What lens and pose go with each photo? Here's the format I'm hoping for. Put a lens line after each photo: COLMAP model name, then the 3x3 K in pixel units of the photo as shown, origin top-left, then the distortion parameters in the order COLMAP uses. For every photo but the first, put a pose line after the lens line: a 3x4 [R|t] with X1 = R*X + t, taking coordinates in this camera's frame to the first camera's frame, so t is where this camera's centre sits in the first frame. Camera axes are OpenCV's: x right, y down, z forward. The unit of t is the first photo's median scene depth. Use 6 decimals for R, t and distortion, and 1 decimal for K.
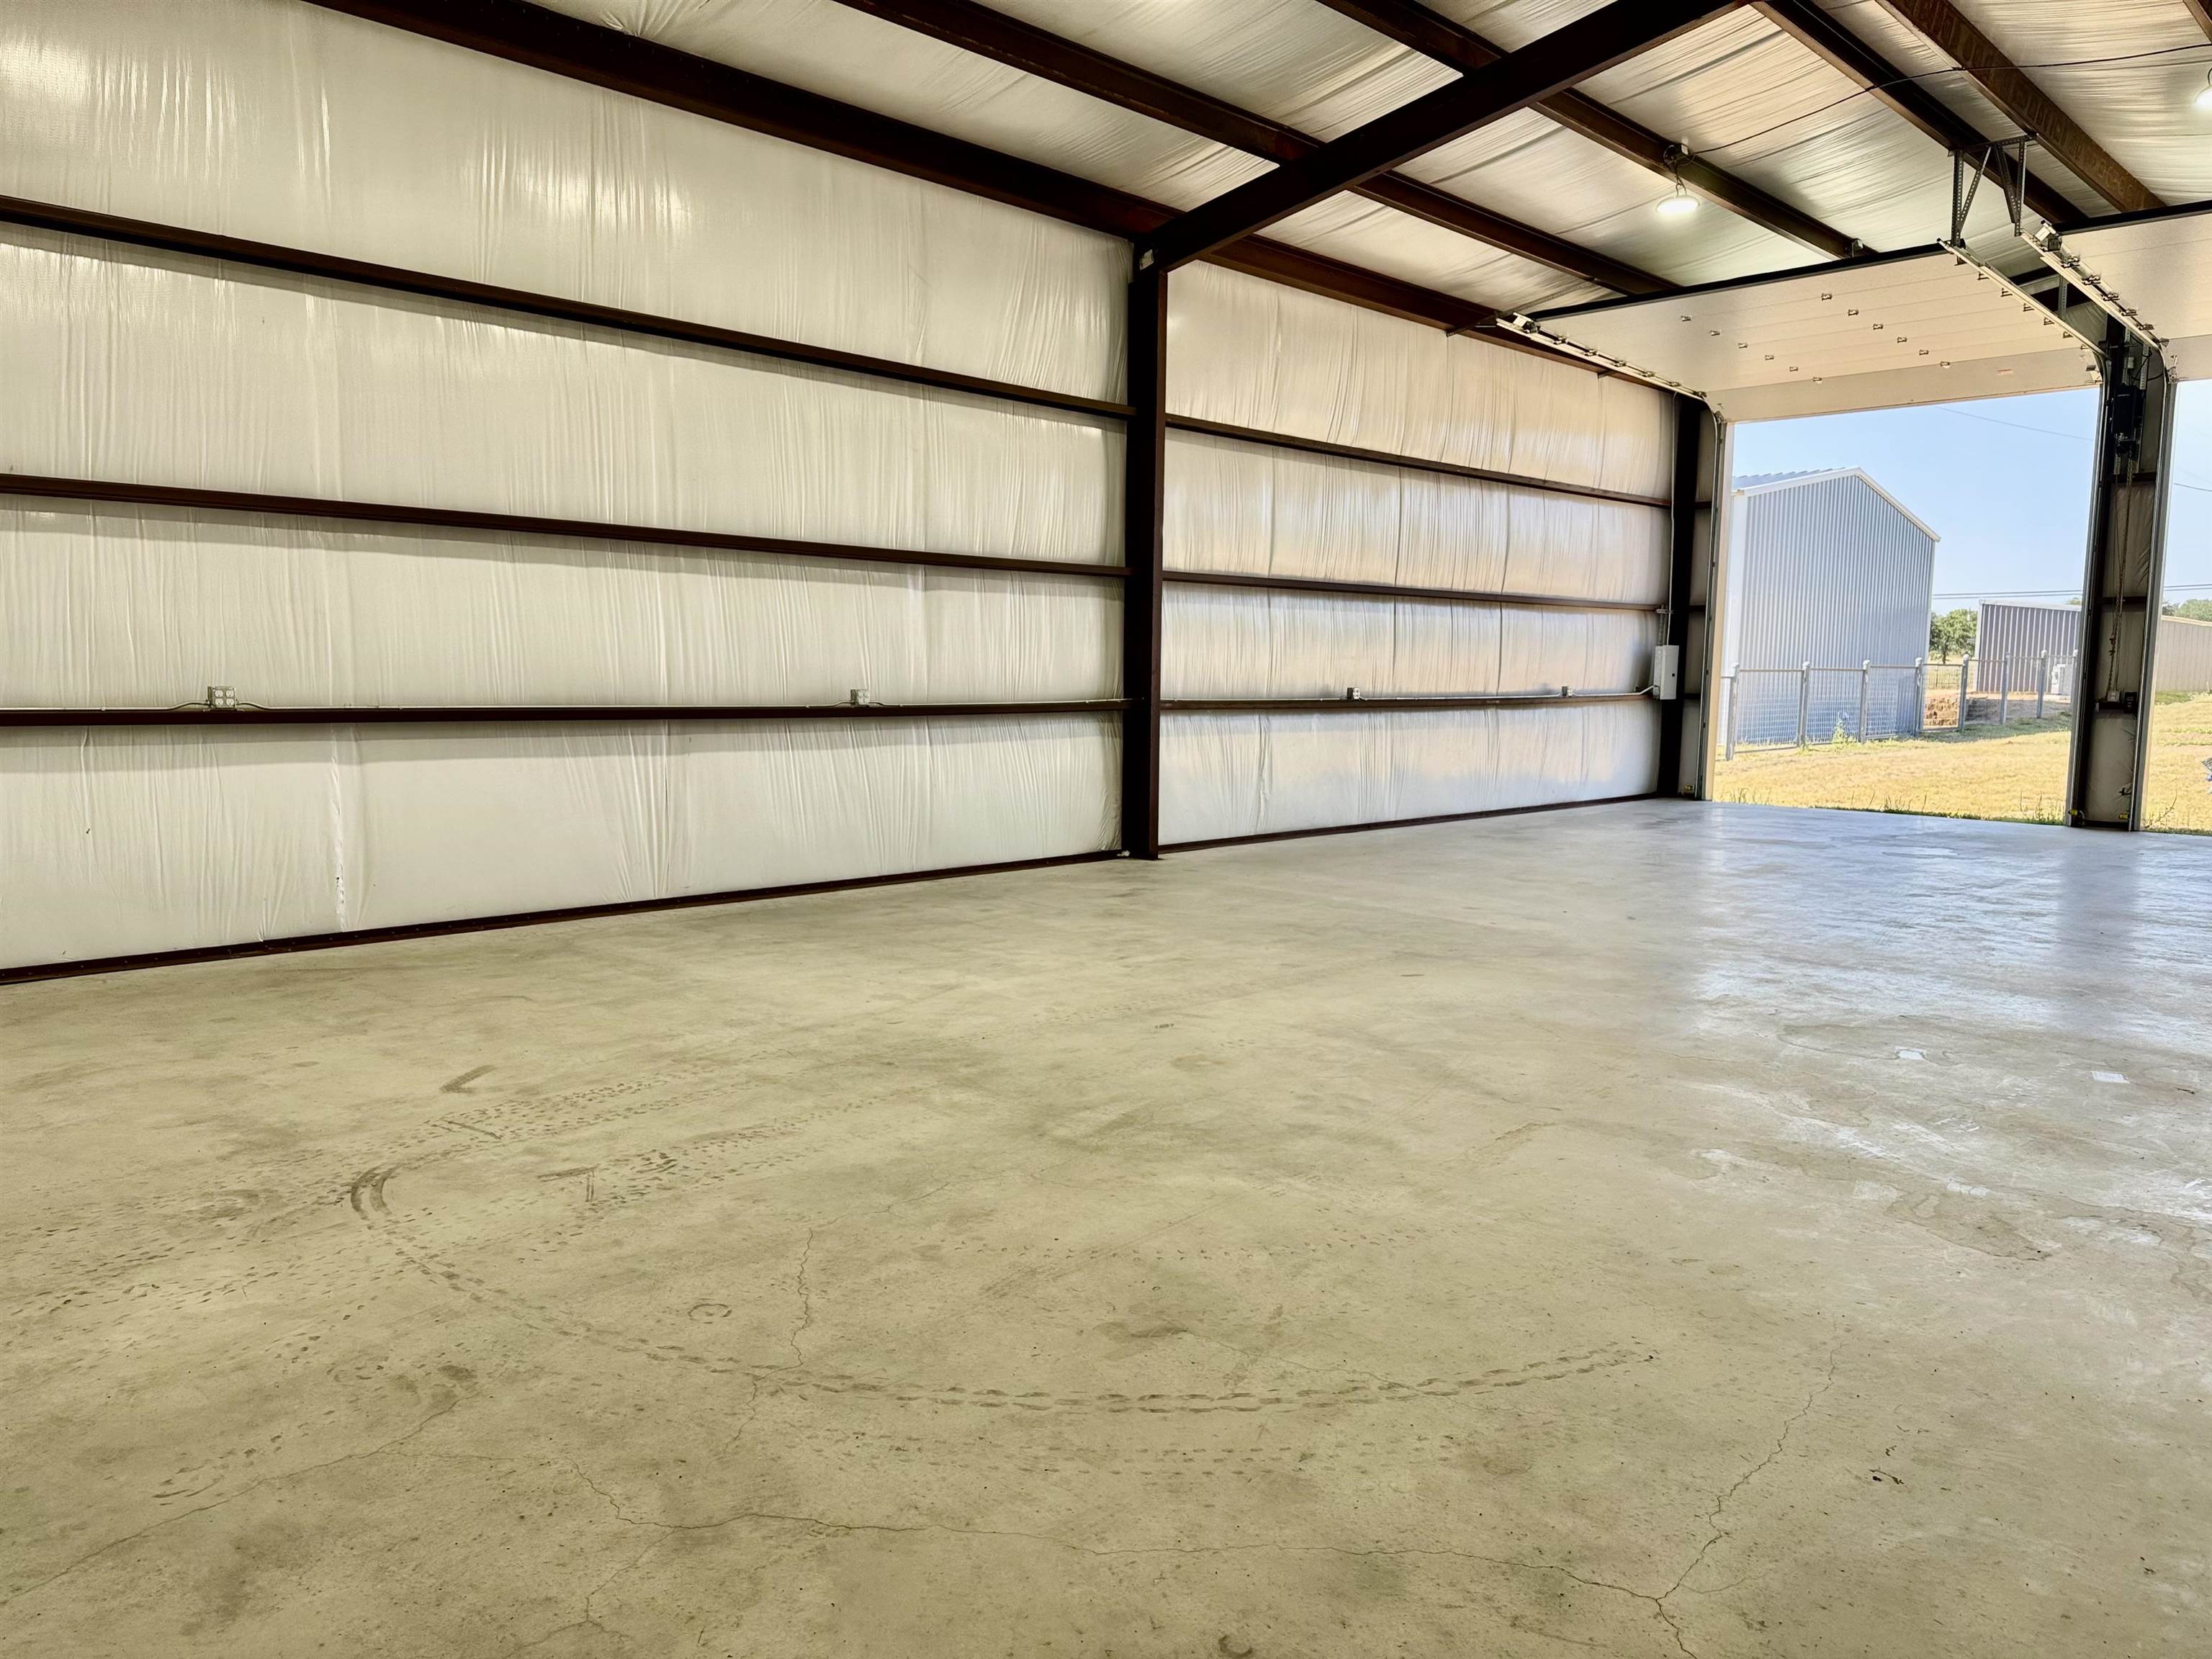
lens RADIAL K [[1570.4, 0, 1120.7], [0, 1570.4, 848.5], [0, 0, 1]] dist [0.016666, -0.008795]
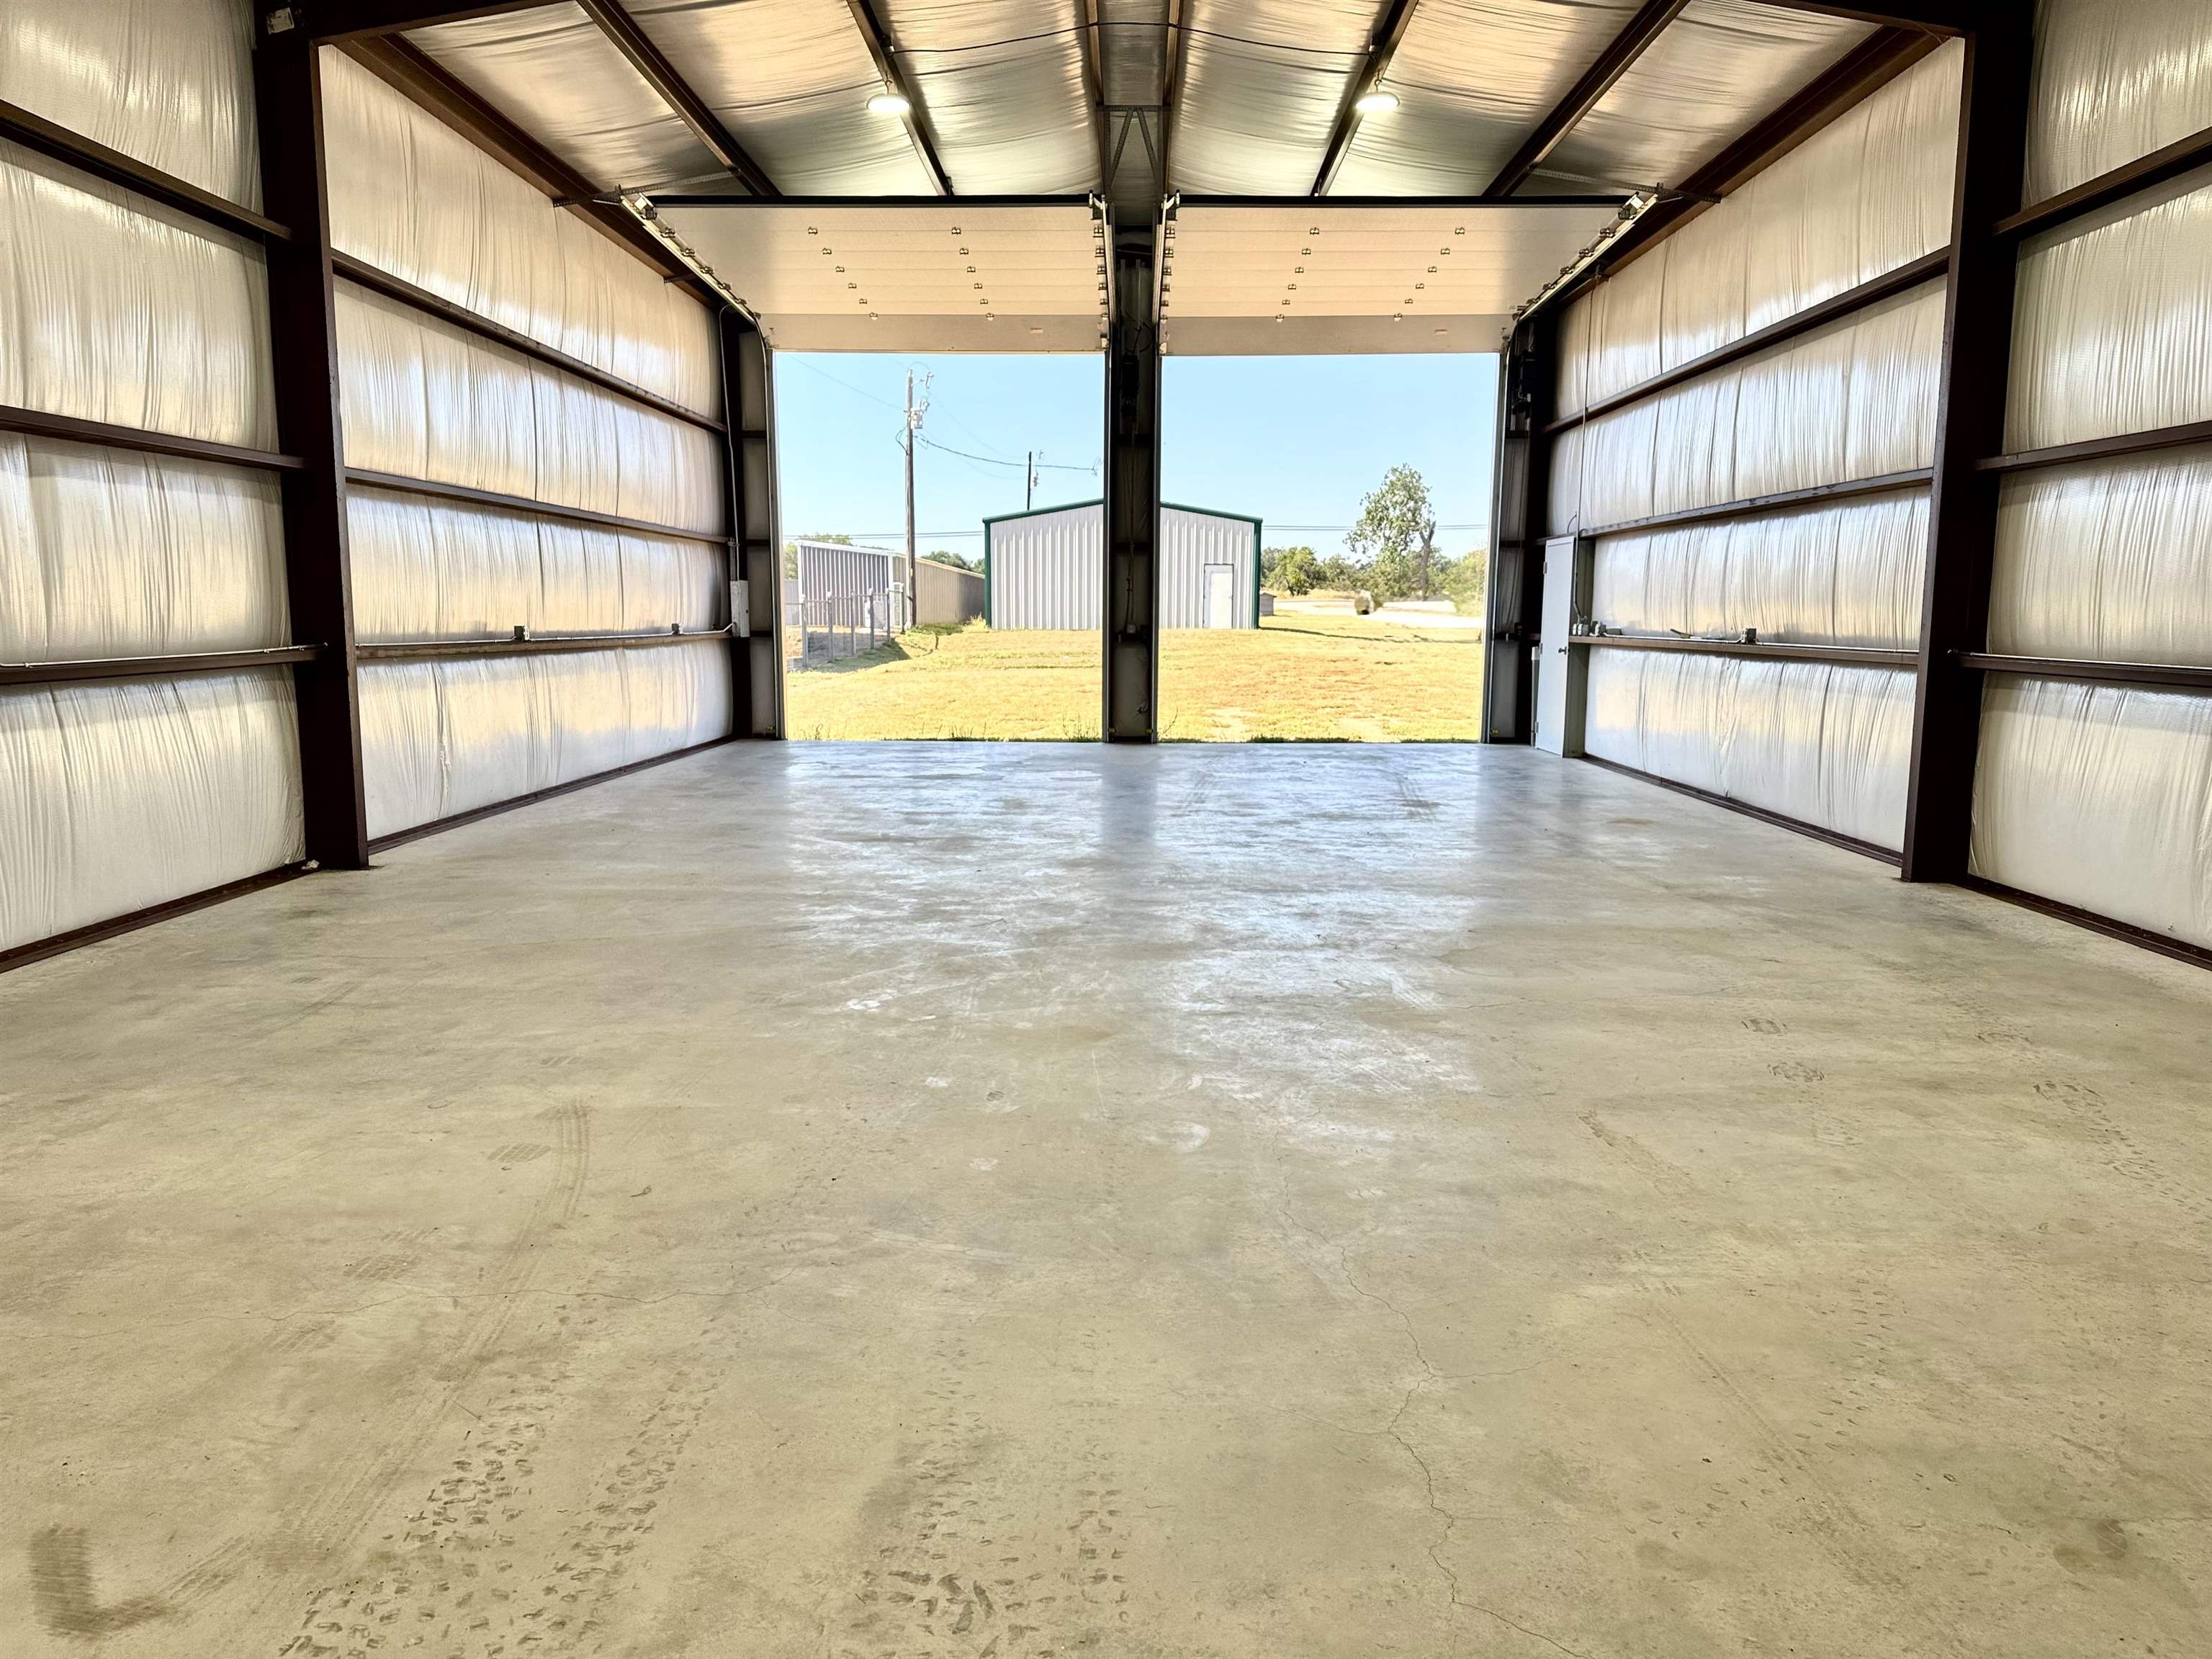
lens RADIAL K [[1570.4, 0, 1096.4], [0, 1570.4, 815.7], [0, 0, 1]] dist [0.016666, -0.008795]
pose [[0.726598, -0.093272, 0.680703, -0.247912], [0.079062, 0.995512, 0.052015, -0.029811], [-0.682499, 0.016024, 0.730711, 0.256881]]
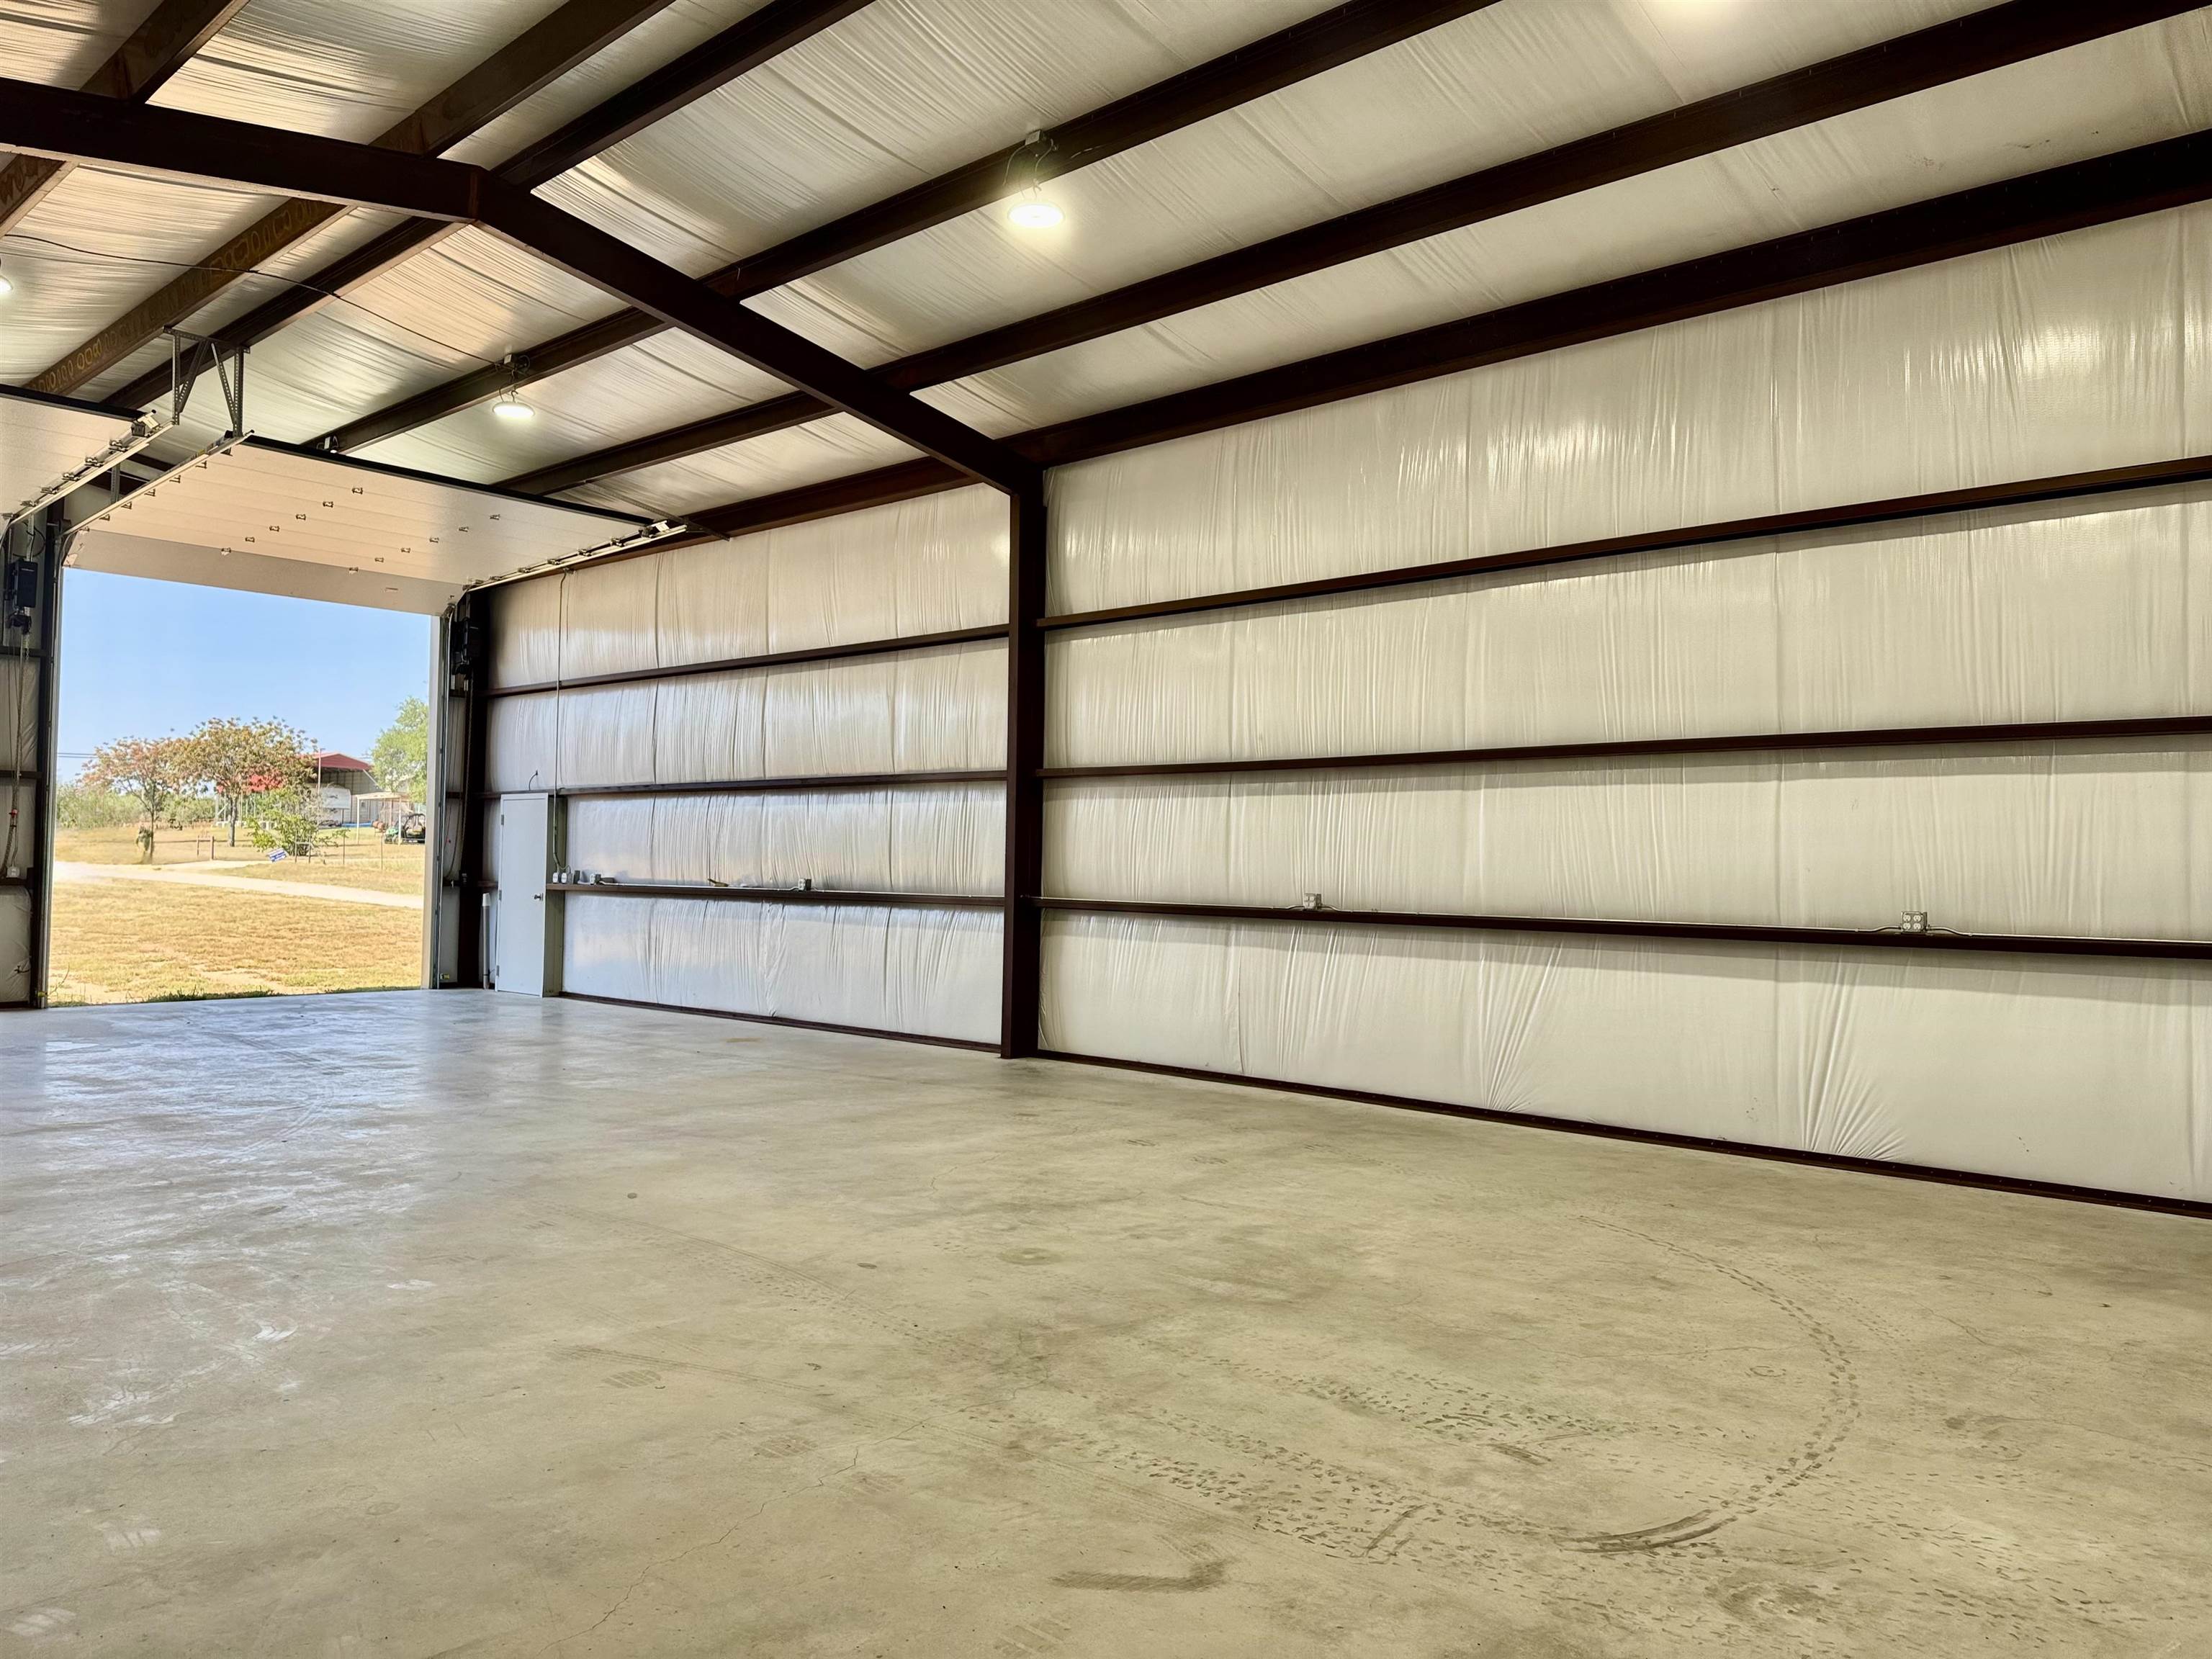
lens RADIAL K [[1570.4, 0, 1105.4], [0, 1570.4, 832.5], [0, 0, 1]] dist [0.016666, -0.008795]
pose [[-0.055424, 0.015210, 0.998347, -1.036153], [0.096876, 0.995248, -0.009784, -0.131864], [-0.993752, 0.096174, -0.056634, 1.049813]]
